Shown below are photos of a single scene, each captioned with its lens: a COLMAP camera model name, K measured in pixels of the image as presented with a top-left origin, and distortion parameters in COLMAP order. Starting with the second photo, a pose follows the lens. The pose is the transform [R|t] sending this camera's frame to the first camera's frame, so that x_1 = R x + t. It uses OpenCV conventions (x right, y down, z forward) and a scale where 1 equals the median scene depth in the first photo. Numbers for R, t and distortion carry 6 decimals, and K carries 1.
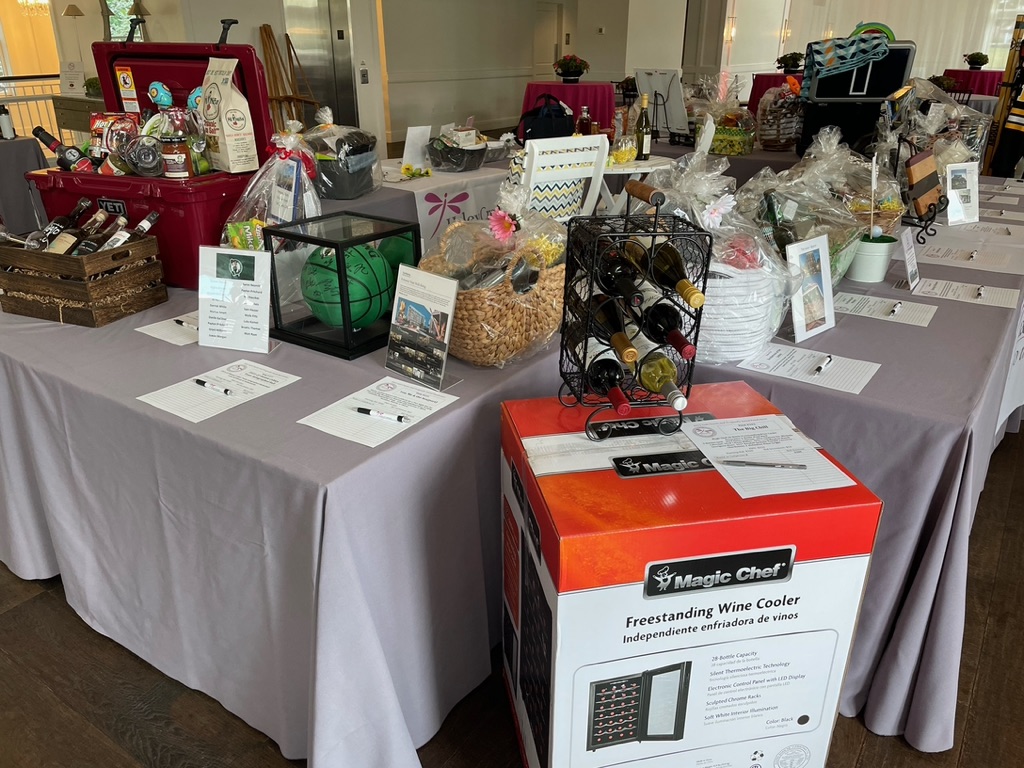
lens RADIAL K [[778.3, 0, 521.3], [0, 778.3, 374.4], [0, 0, 1]] dist [0.091627, -0.113916]
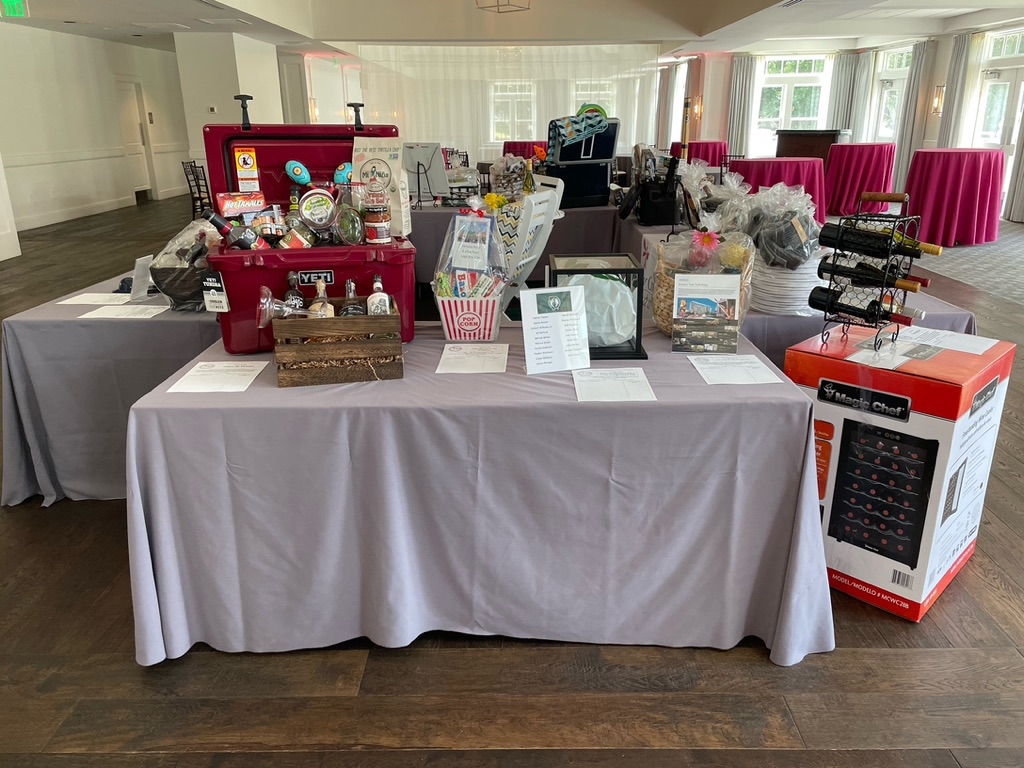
lens RADIAL K [[778.3, 0, 521.3], [0, 778.3, 374.4], [0, 0, 1]] dist [0.091627, -0.113916]
pose [[0.825563, -0.185972, 0.532786, -0.870025], [0.231784, 0.972568, -0.019673, -0.004232], [-0.514512, 0.139732, 0.846021, 0.003503]]
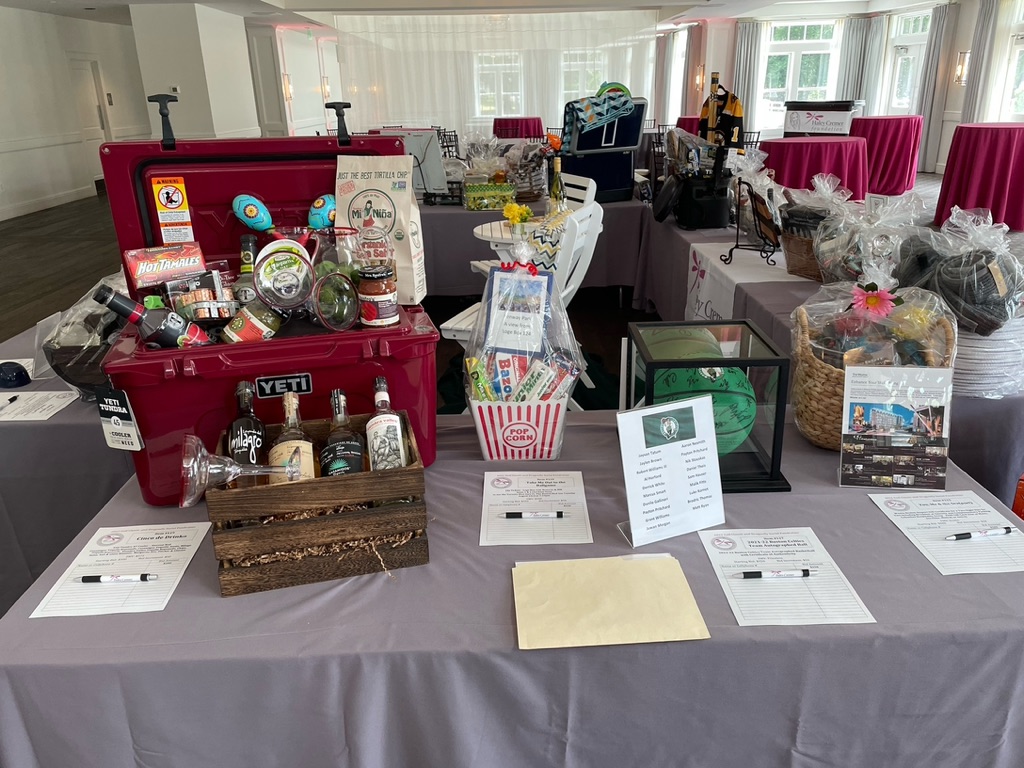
lens RADIAL K [[778.3, 0, 521.3], [0, 778.3, 374.4], [0, 0, 1]] dist [0.091627, -0.113916]
pose [[0.811595, -0.221125, 0.540756, -0.709704], [0.252263, 0.967509, 0.017023, -0.182065], [-0.526951, 0.122597, 0.841007, 0.343640]]
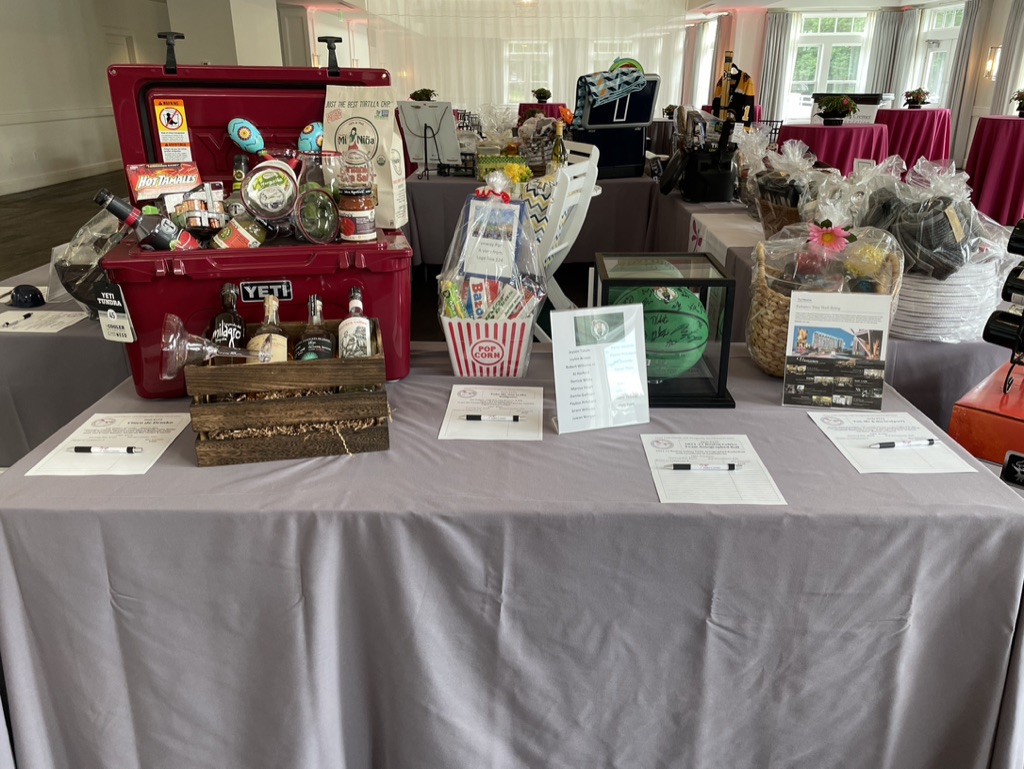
lens RADIAL K [[778.3, 0, 521.3], [0, 778.3, 374.9], [0, 0, 1]] dist [0.091627, -0.113916]
pose [[0.834302, -0.197118, 0.514863, -0.706732], [0.218935, 0.975560, 0.018728, -0.100639], [-0.505971, 0.097097, 0.857068, 0.282162]]
